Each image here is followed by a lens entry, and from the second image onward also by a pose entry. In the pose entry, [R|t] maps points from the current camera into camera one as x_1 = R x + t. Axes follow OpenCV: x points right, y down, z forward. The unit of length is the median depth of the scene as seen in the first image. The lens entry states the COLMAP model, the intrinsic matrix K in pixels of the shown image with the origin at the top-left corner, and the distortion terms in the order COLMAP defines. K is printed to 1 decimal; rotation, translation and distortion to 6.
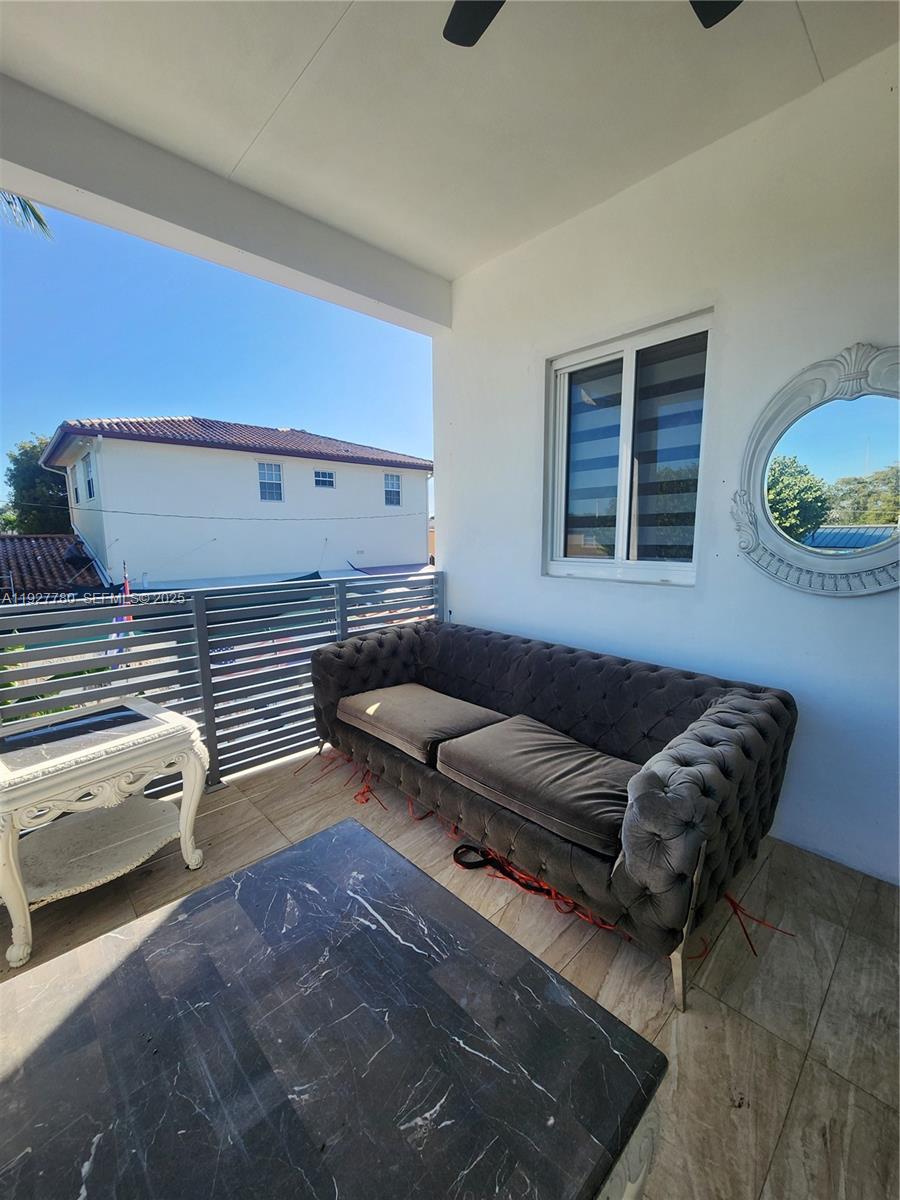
lens RADIAL K [[490.0, 0, 452.1], [0, 490.0, 603.2], [0, 0, 1]] dist [-0.001332, 0.000169]
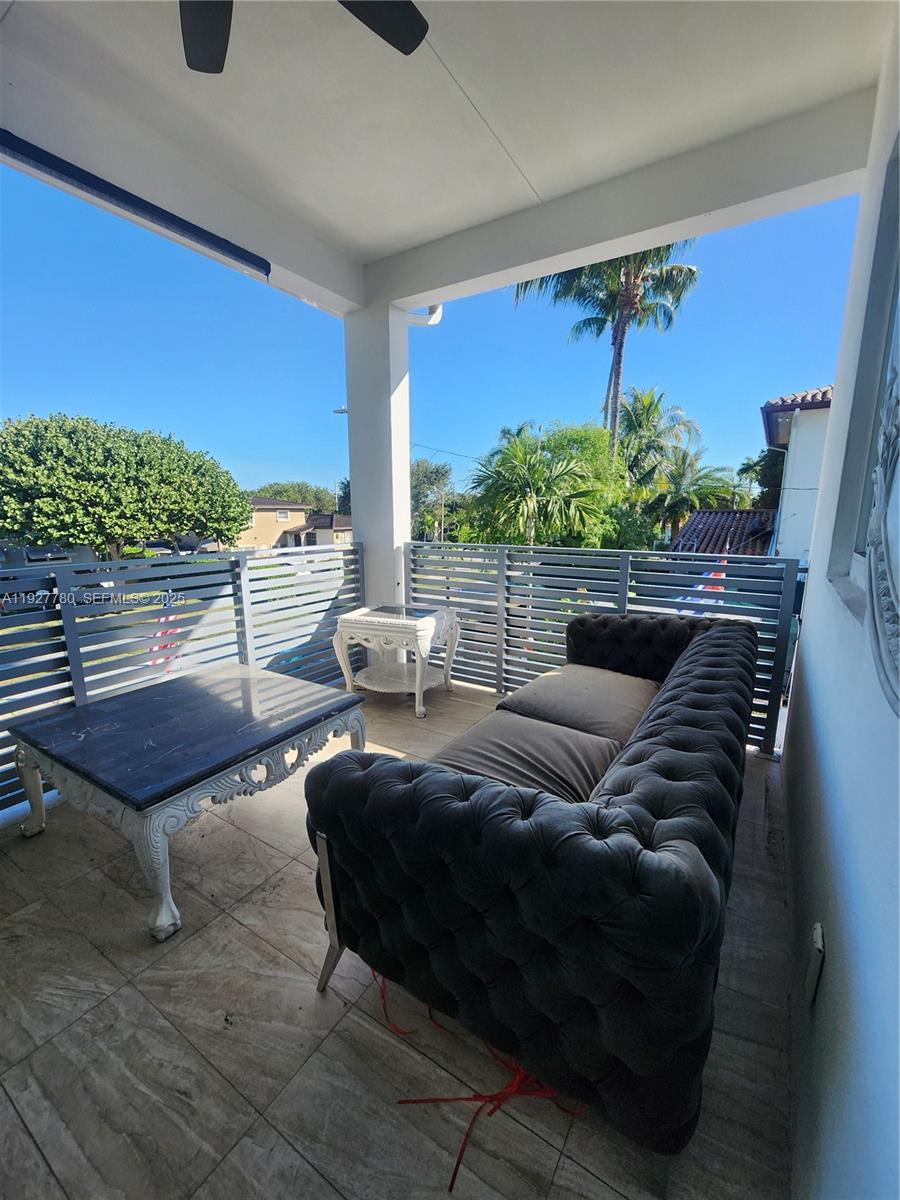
lens RADIAL K [[489.3, 0, 450.0], [0, 489.3, 600.0], [0, 0, 1]] dist [0.000677, -0.000514]
pose [[0.249158, 0.185464, -0.950538, 1.498831], [-0.143858, 0.977691, 0.153053, -0.131163], [0.957719, 0.098608, 0.270280, 1.032192]]
